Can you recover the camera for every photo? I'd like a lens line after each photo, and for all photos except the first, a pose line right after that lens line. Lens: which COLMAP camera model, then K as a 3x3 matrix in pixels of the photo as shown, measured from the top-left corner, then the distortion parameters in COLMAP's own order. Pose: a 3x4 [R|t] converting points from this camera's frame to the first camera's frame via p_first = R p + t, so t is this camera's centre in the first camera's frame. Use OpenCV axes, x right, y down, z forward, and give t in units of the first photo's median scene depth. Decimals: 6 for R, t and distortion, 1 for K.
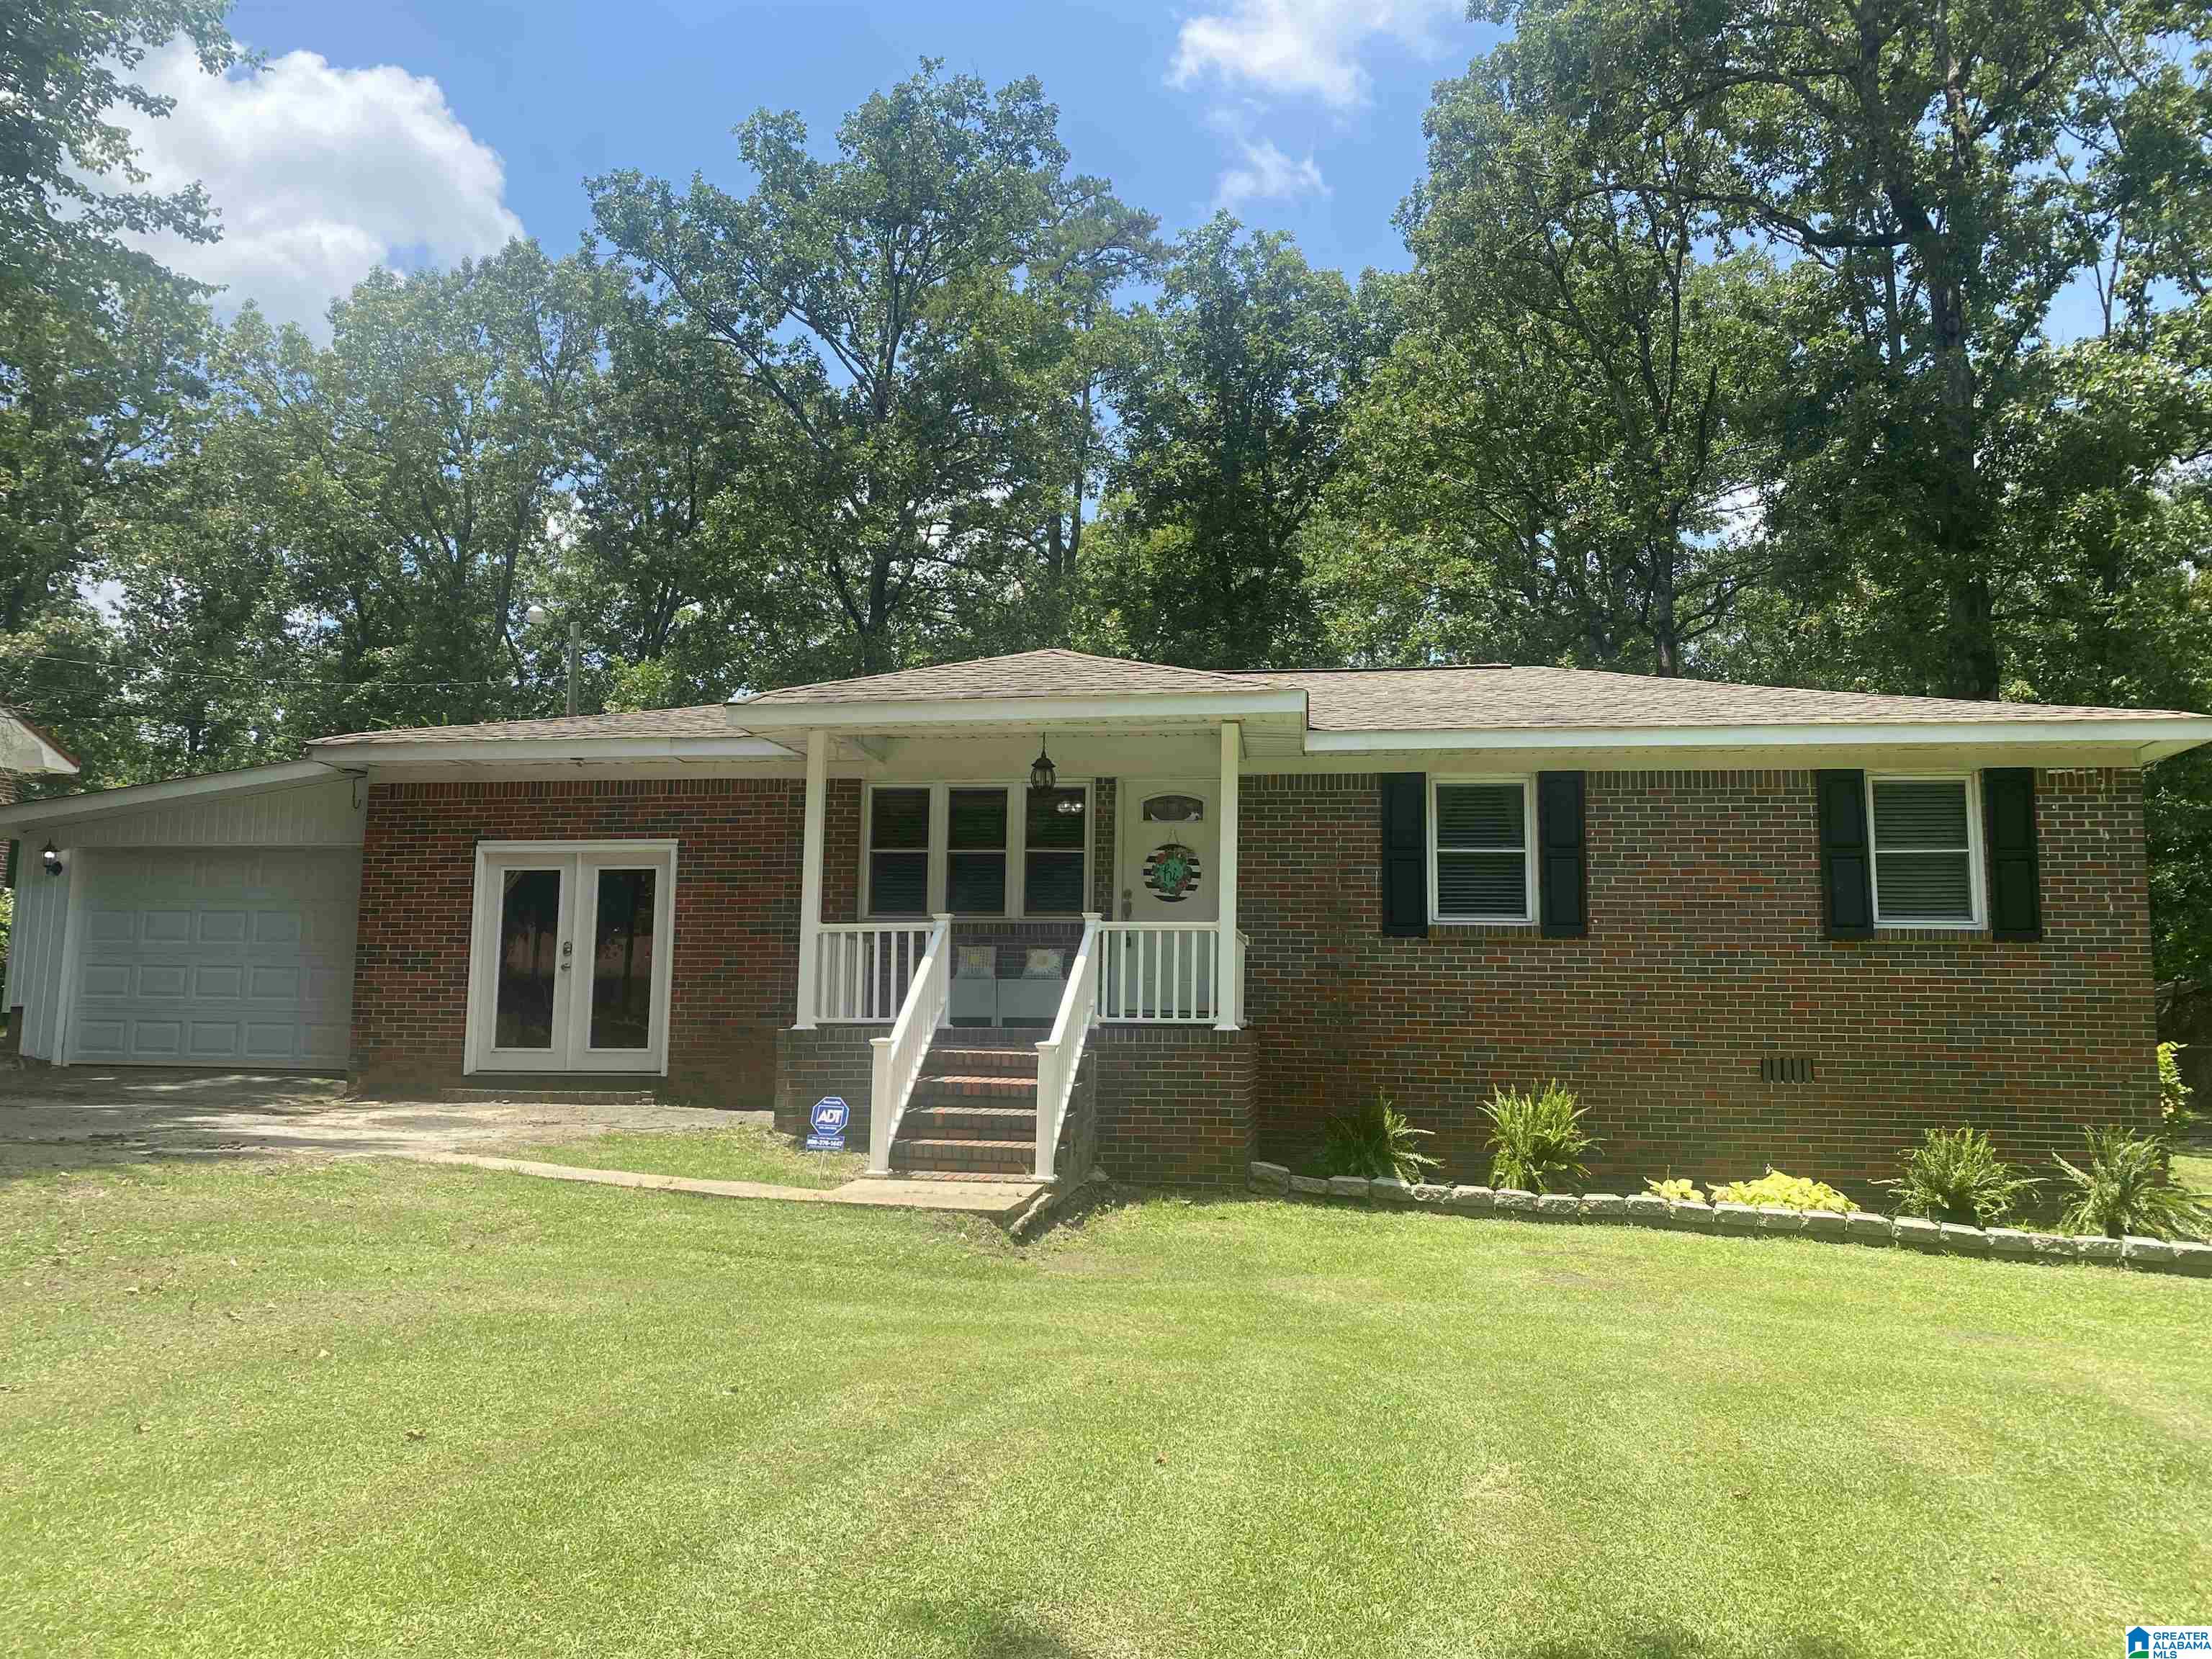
lens RADIAL K [[1668.2, 0, 1106.0], [0, 1668.2, 829.5], [0, 0, 1]] dist [-0.002592, -0.001327]
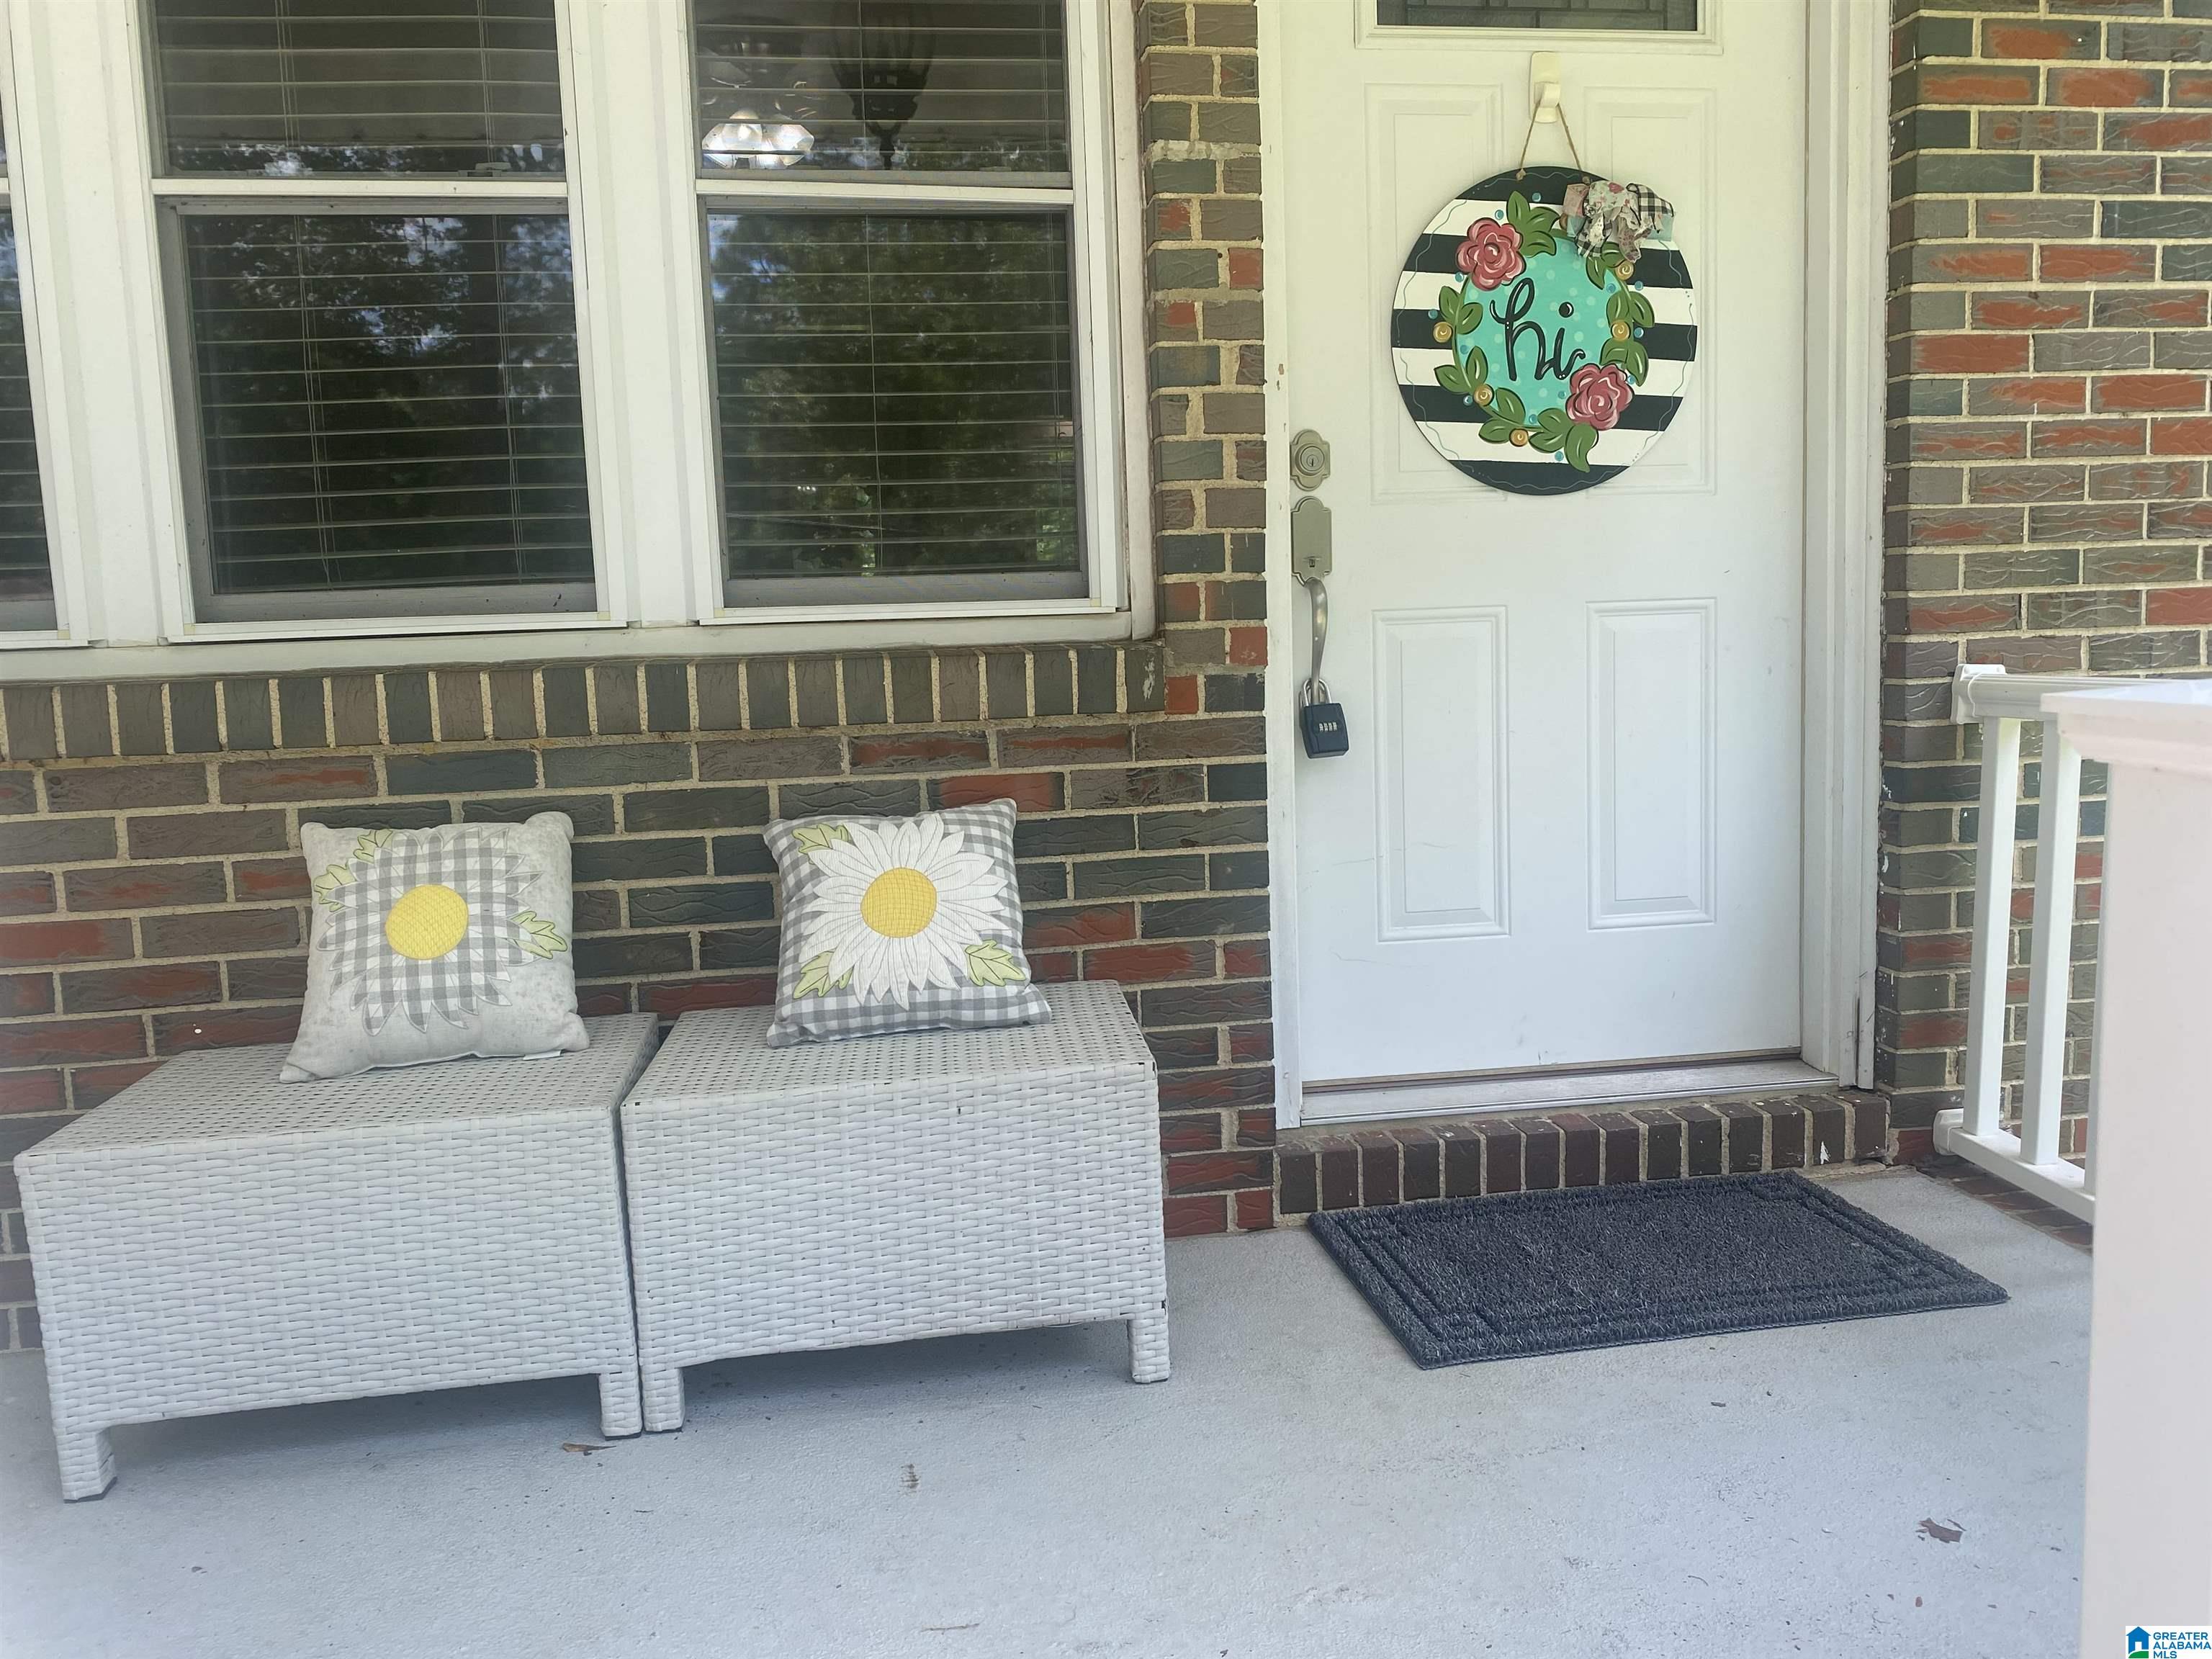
lens RADIAL K [[1668.2, 0, 1106.0], [0, 1668.2, 829.5], [0, 0, 1]] dist [-0.002592, -0.001327]
pose [[0.956754, -0.077726, 0.280323, -0.060949], [0.017178, 0.977057, 0.212284, 0.039563], [-0.290392, -0.198288, 0.936138, 0.834817]]
